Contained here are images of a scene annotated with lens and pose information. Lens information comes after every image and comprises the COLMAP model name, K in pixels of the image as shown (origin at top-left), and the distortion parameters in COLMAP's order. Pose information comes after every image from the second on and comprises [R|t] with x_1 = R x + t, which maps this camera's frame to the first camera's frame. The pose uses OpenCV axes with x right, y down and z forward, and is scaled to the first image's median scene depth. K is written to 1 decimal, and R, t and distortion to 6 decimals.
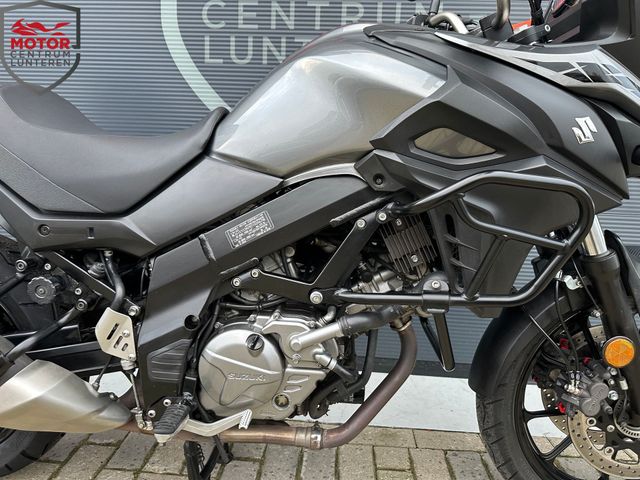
lens RADIAL K [[452.0, 0, 314.8], [0, 452.0, 238.6], [0, 0, 1]] dist [0.023989, -0.036316]
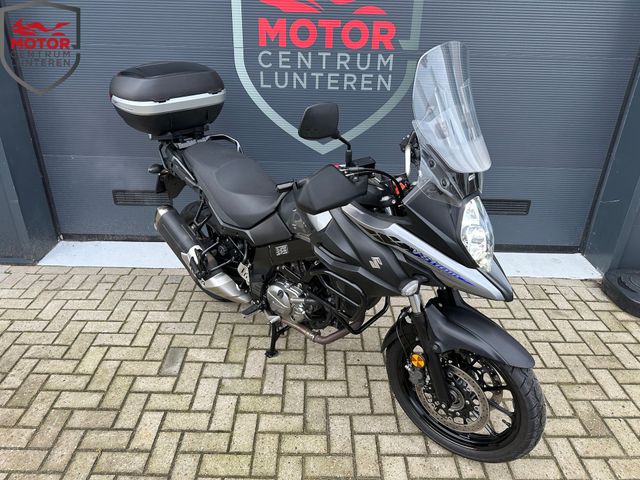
lens RADIAL K [[452.0, 0, 319.7], [0, 452.0, 240.0], [0, 0, 1]] dist [0.023989, -0.036316]
pose [[0.998112, -0.034501, 0.050823, -0.126756], [0.017780, 0.954218, 0.298585, -0.351787], [-0.058798, -0.297117, 0.953029, -0.914516]]
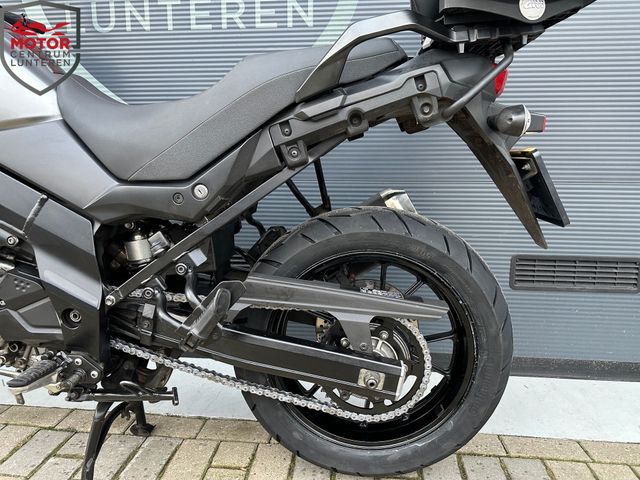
lens RADIAL K [[452.0, 0, 324.4], [0, 452.0, 240.3], [0, 0, 1]] dist [0.023989, -0.036316]
pose [[0.998906, -0.024699, -0.039702, 0.319920], [0.025510, 0.999473, 0.020064, 0.032704], [0.039186, -0.021055, 0.999010, 0.086588]]
